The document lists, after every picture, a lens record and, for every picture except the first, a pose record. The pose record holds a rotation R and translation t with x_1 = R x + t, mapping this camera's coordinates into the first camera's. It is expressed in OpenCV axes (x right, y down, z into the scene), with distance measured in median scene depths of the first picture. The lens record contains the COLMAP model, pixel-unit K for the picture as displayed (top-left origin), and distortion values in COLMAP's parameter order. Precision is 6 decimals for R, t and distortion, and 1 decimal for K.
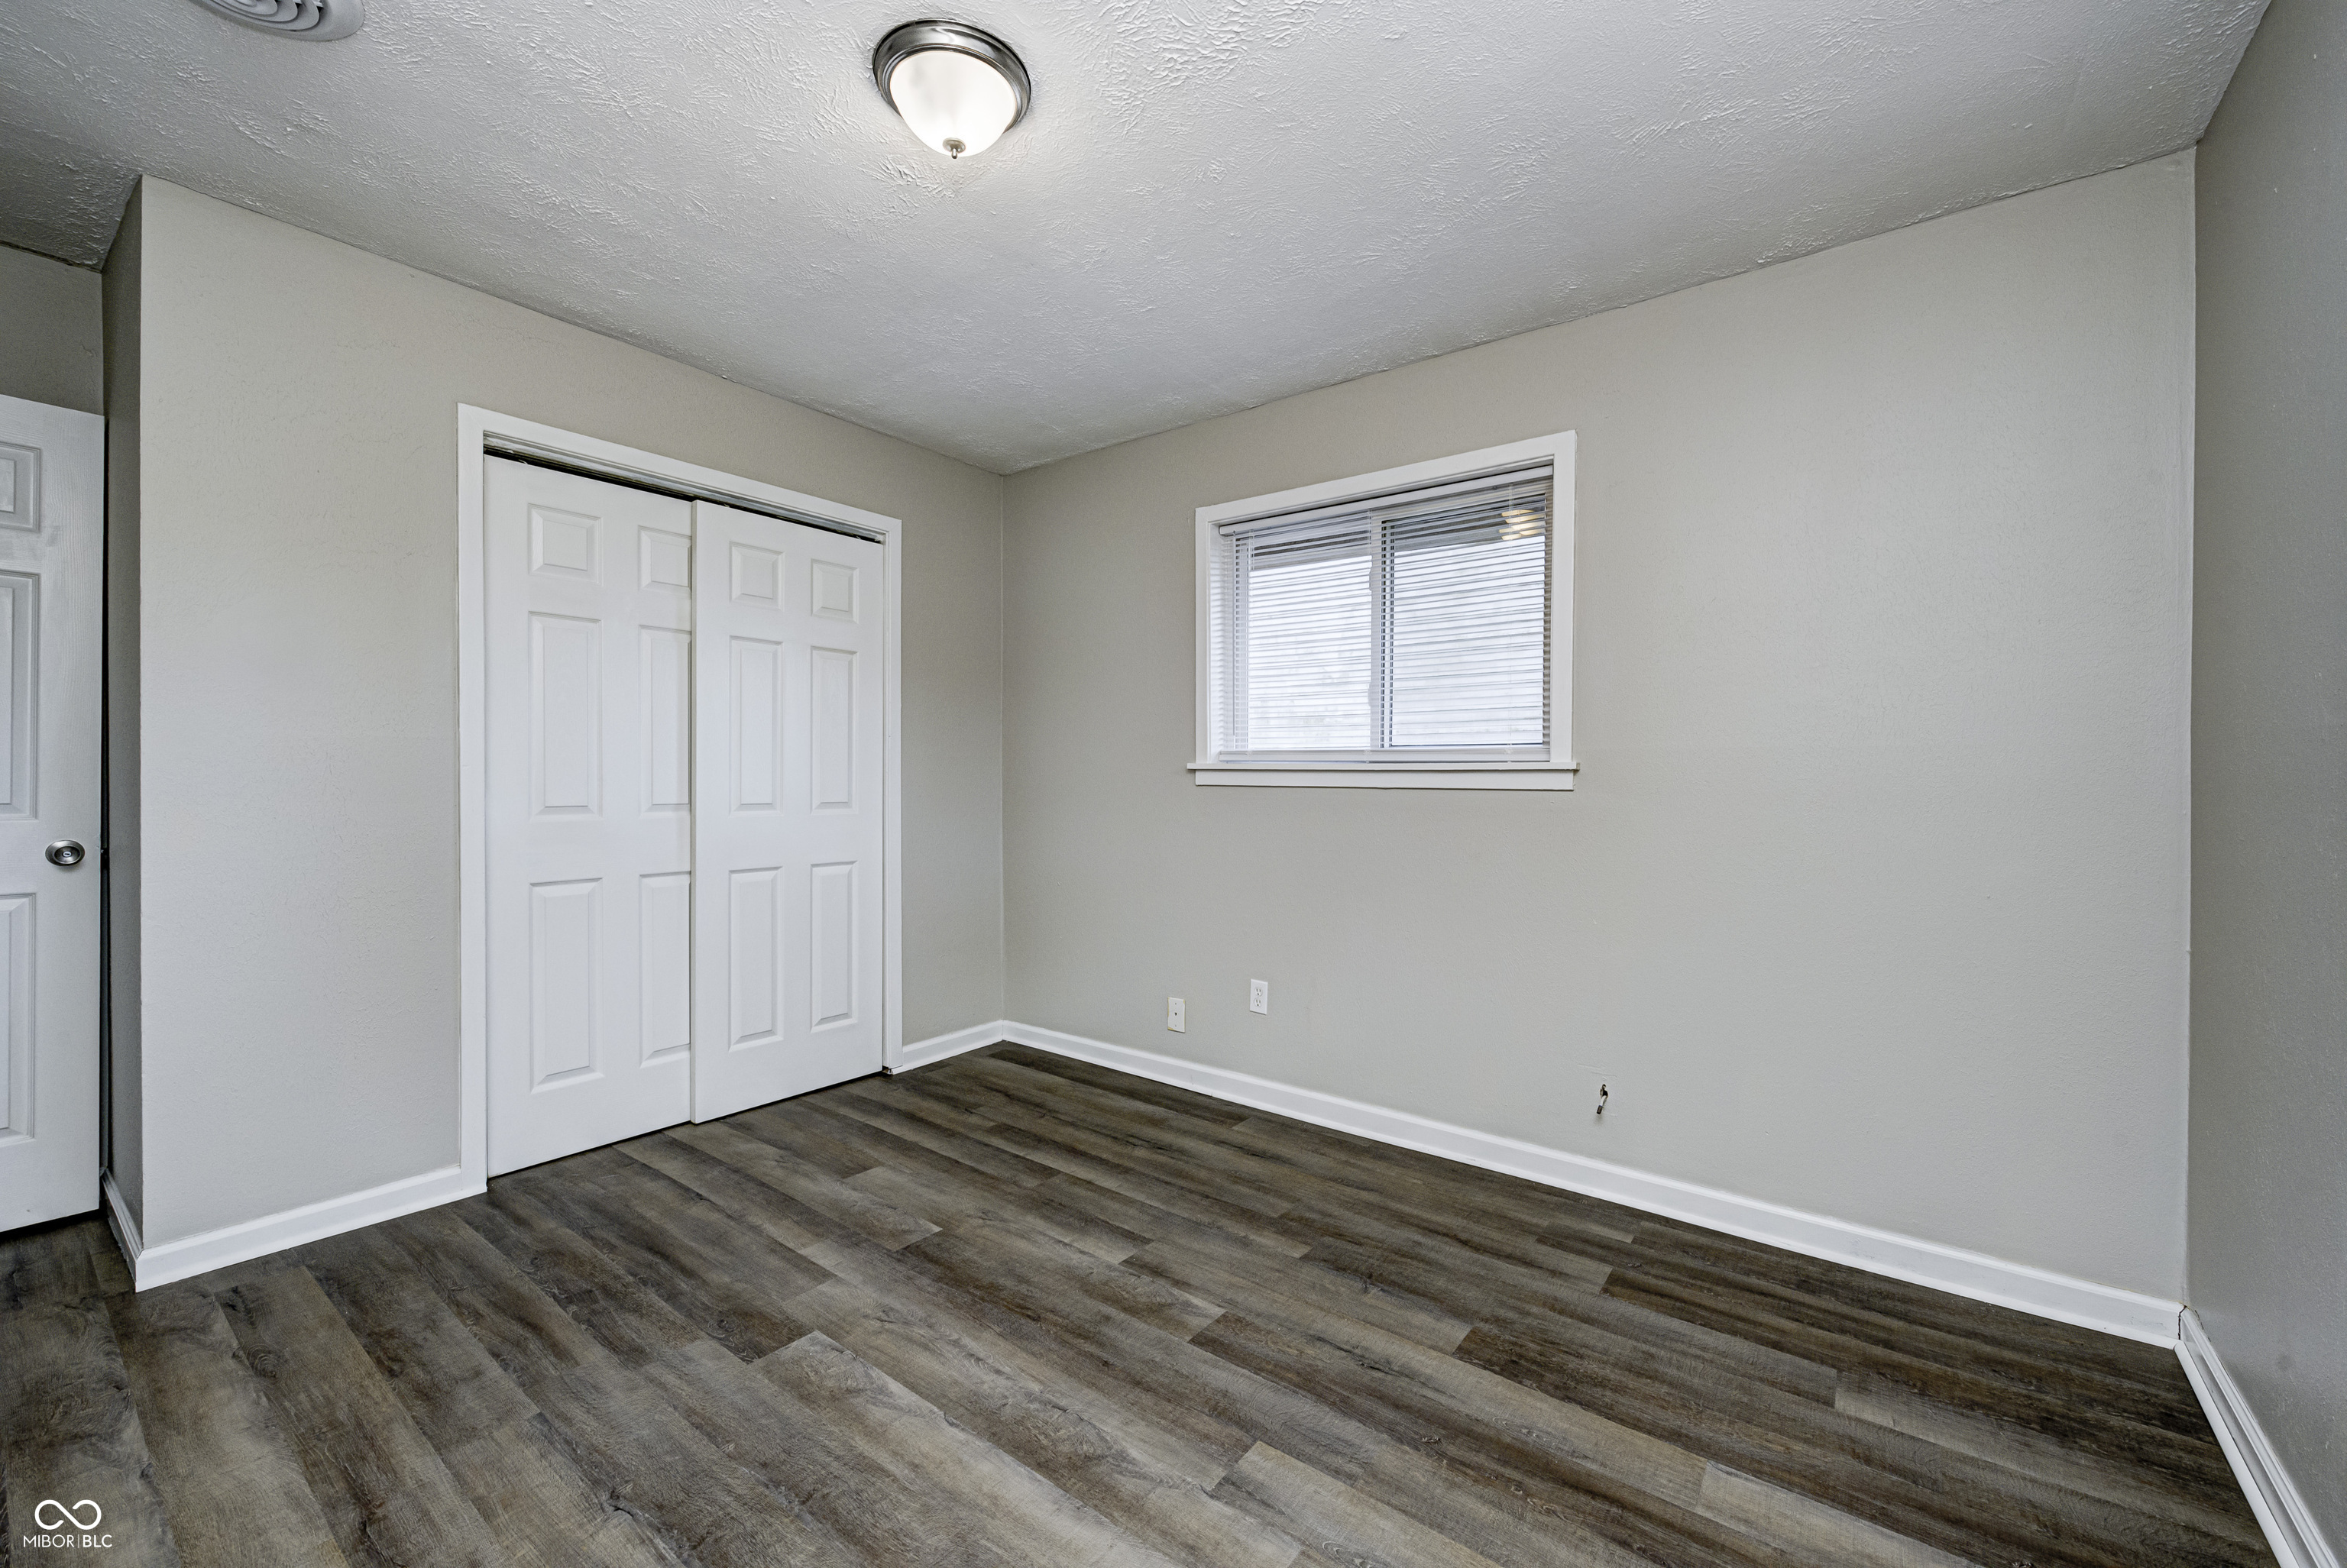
lens RADIAL K [[930.5, 0, 1173.5], [0, 930.5, 784.0], [0, 0, 1]] dist [0.002281, -0.004370]
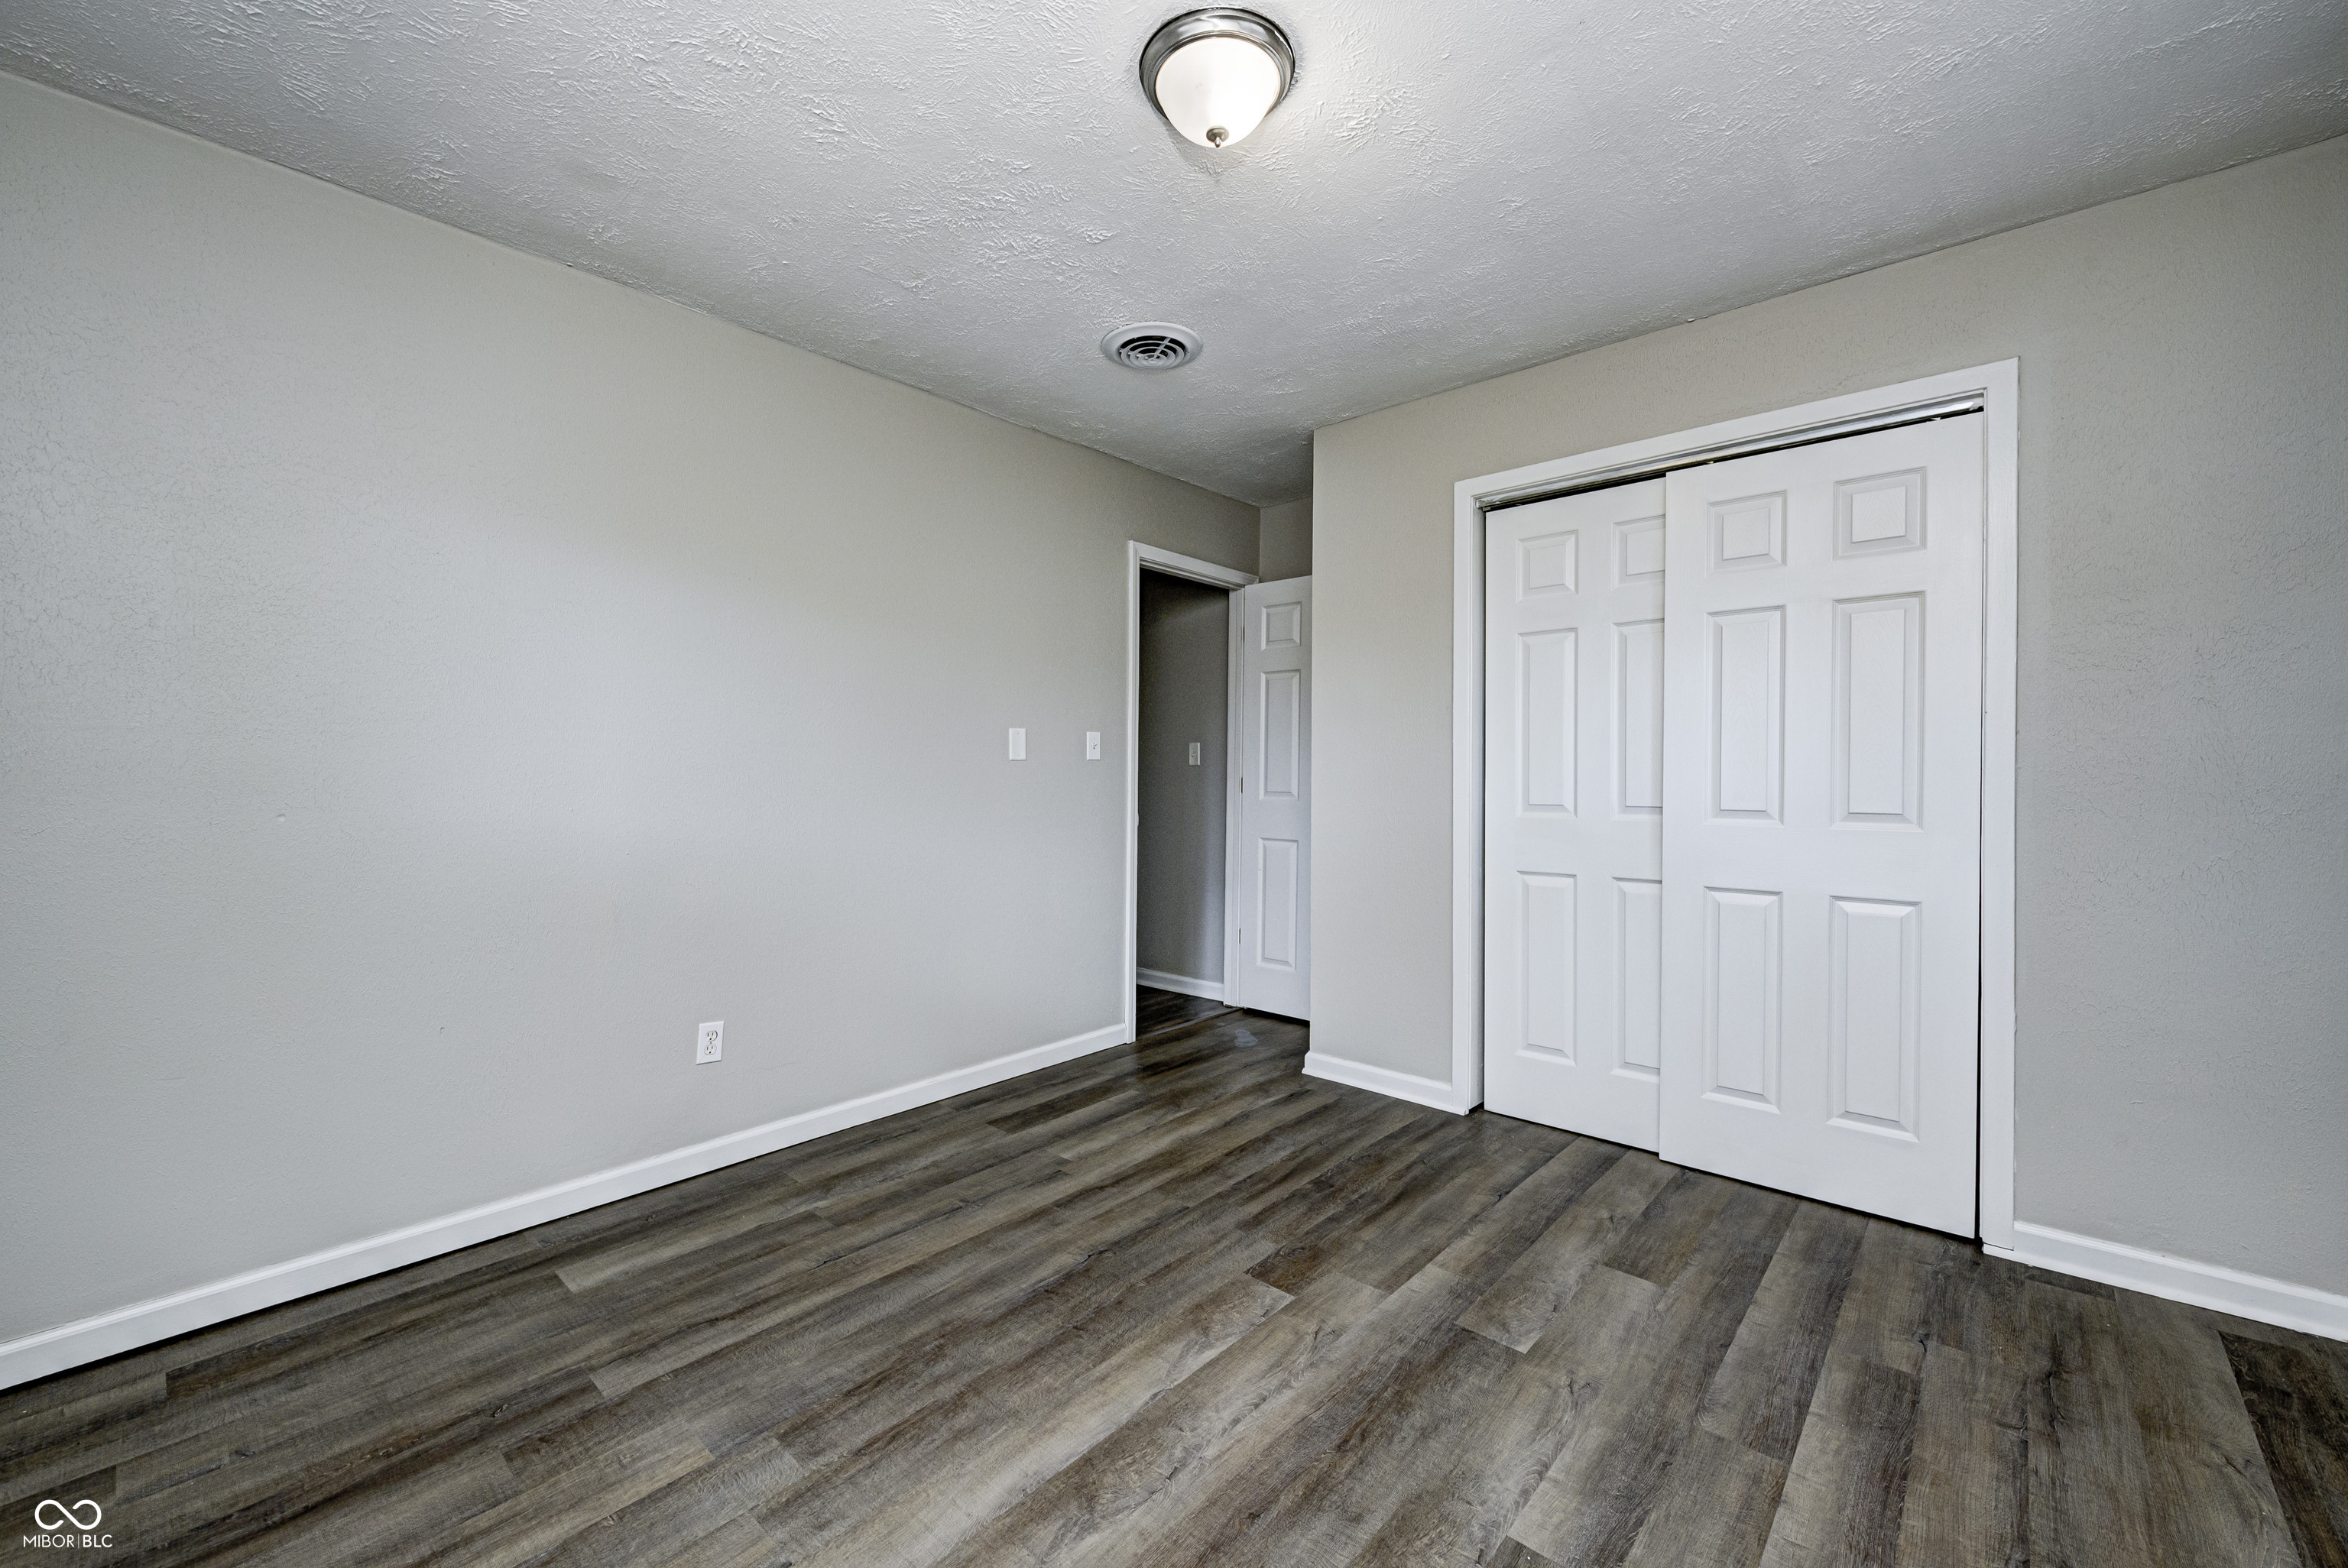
lens RADIAL K [[931.0, 0, 1174.0], [0, 931.0, 784.0], [0, 0, 1]] dist [0.002281, -0.004370]
pose [[-0.083627, 0.001672, -0.996496, 0.565490], [-0.010620, 0.999940, 0.002569, 0.001776], [0.996441, 0.010798, -0.083604, 0.782537]]
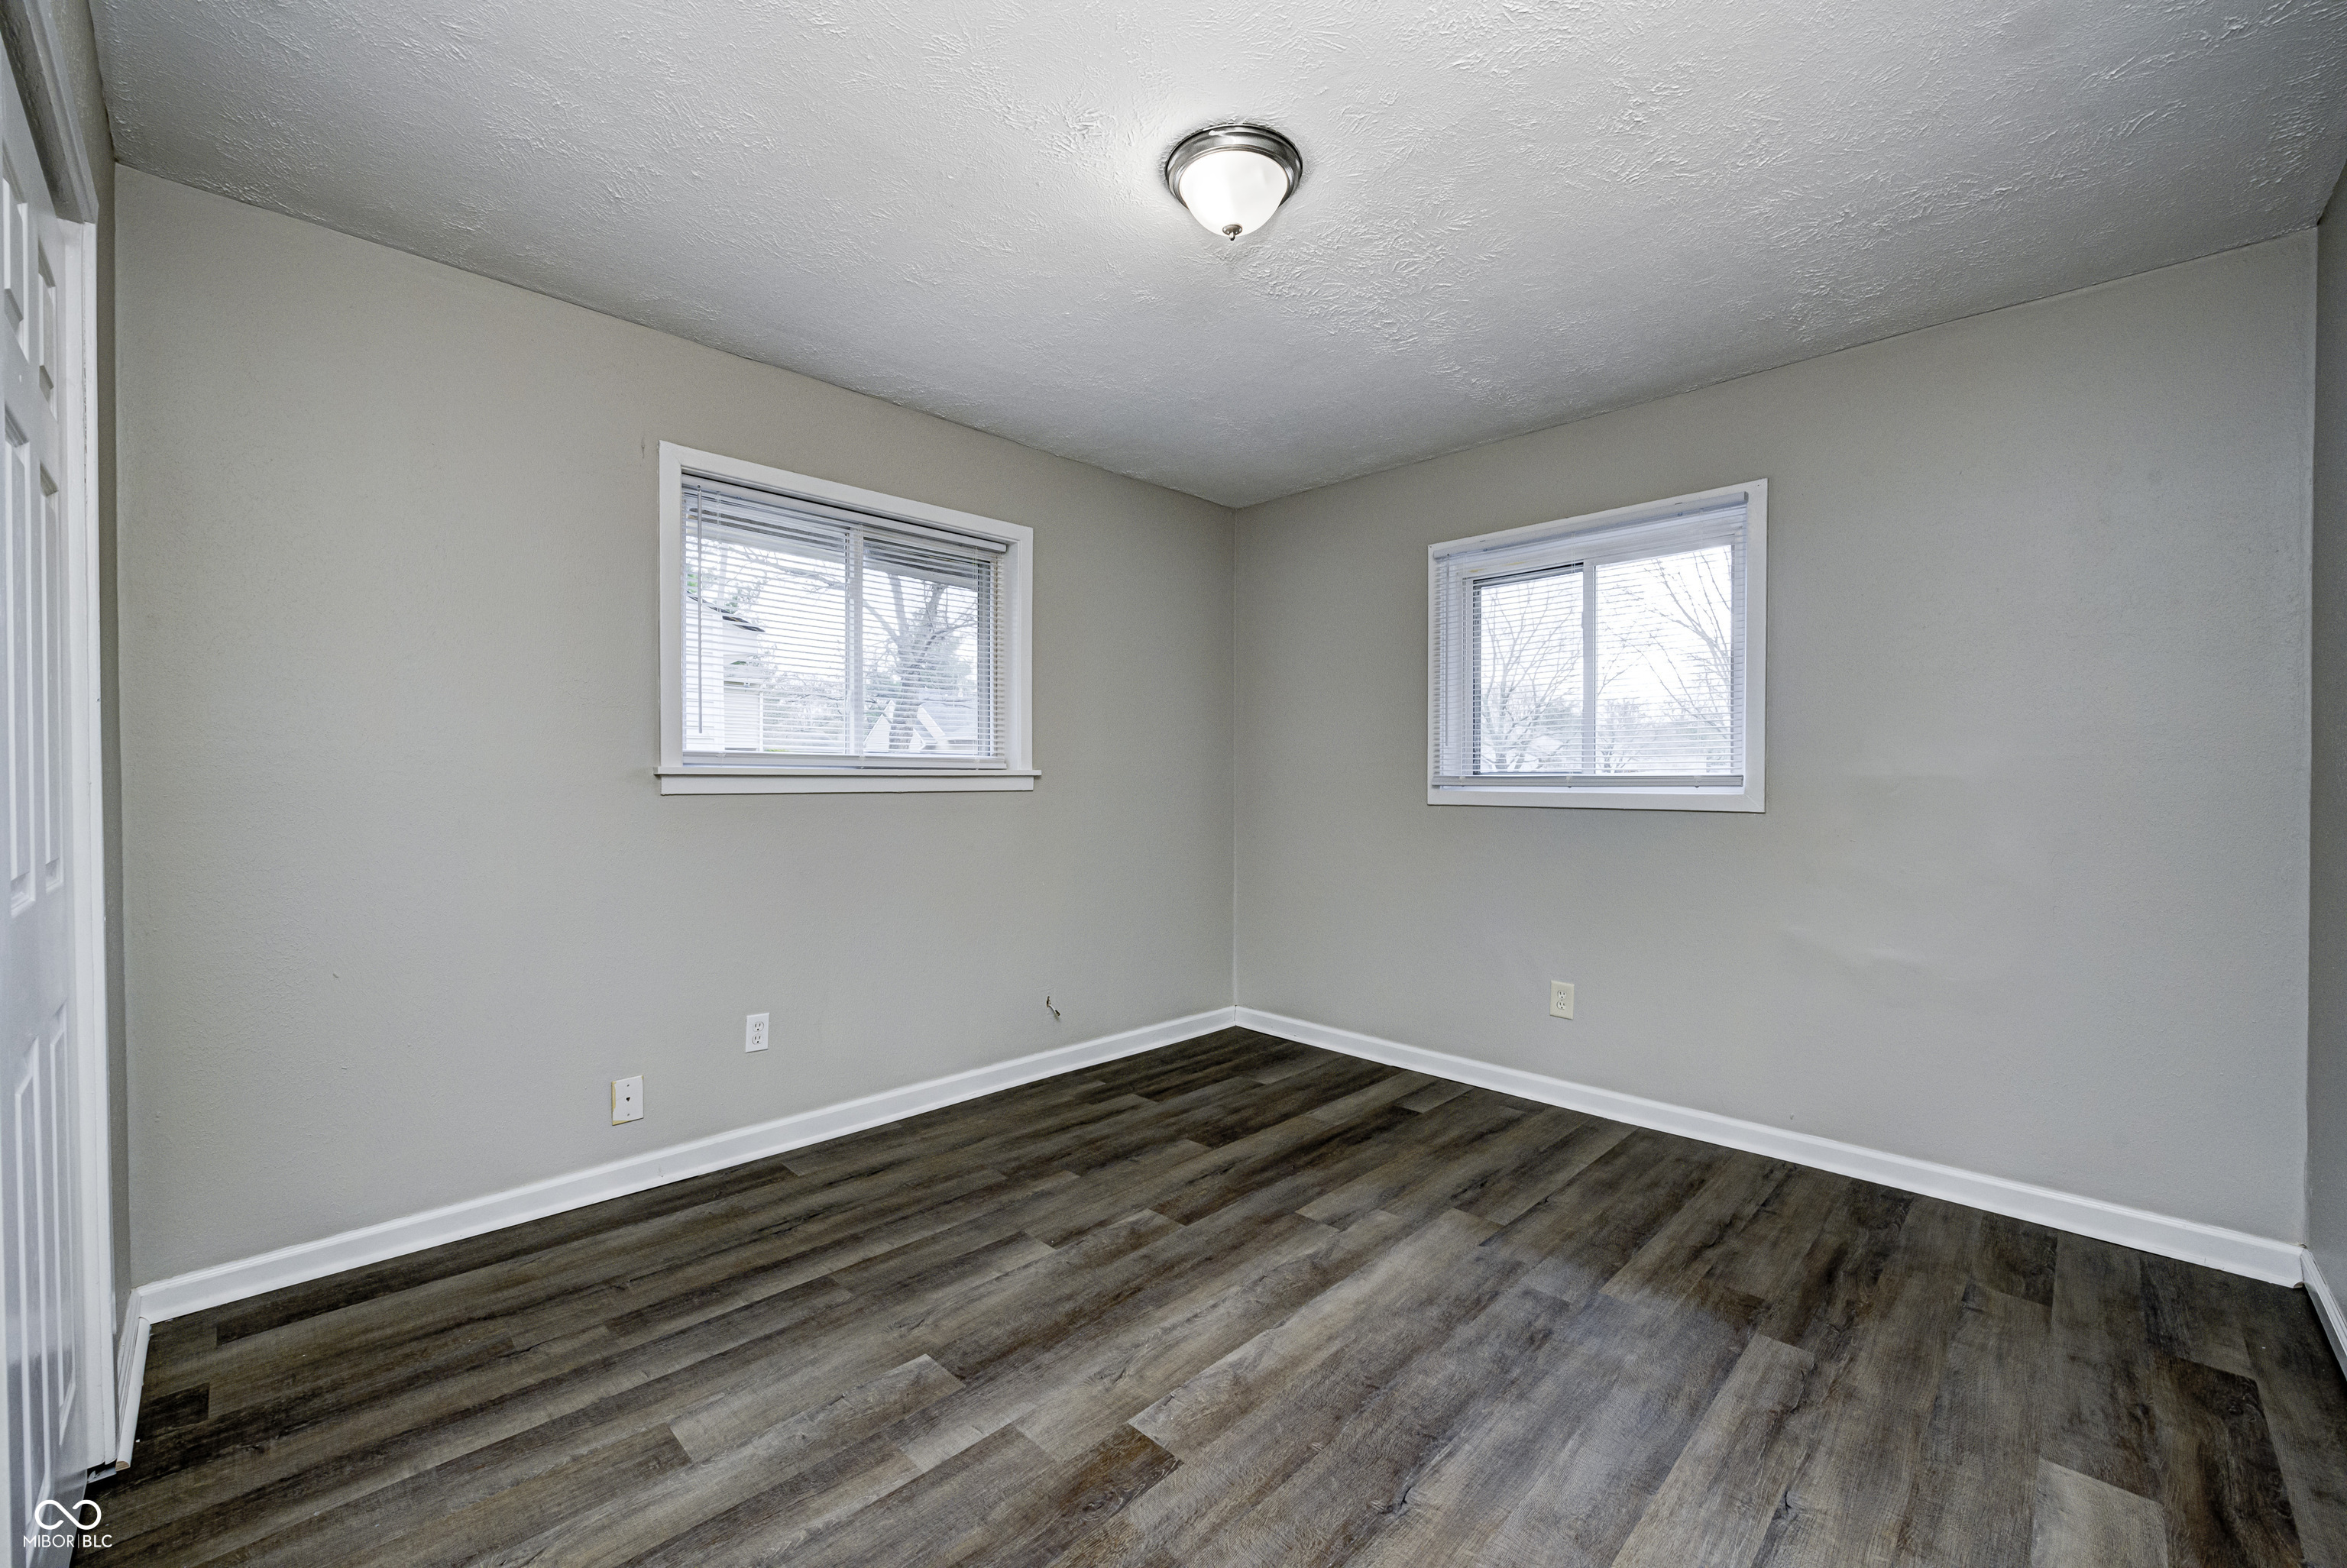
lens RADIAL K [[930.5, 0, 1173.5], [0, 930.5, 784.0], [0, 0, 1]] dist [0.002281, -0.004370]
pose [[0.132271, -0.014310, 0.991110, -1.028103], [0.007208, 0.999883, 0.013475, -0.022742], [-0.991187, 0.005362, 0.132359, 0.693399]]
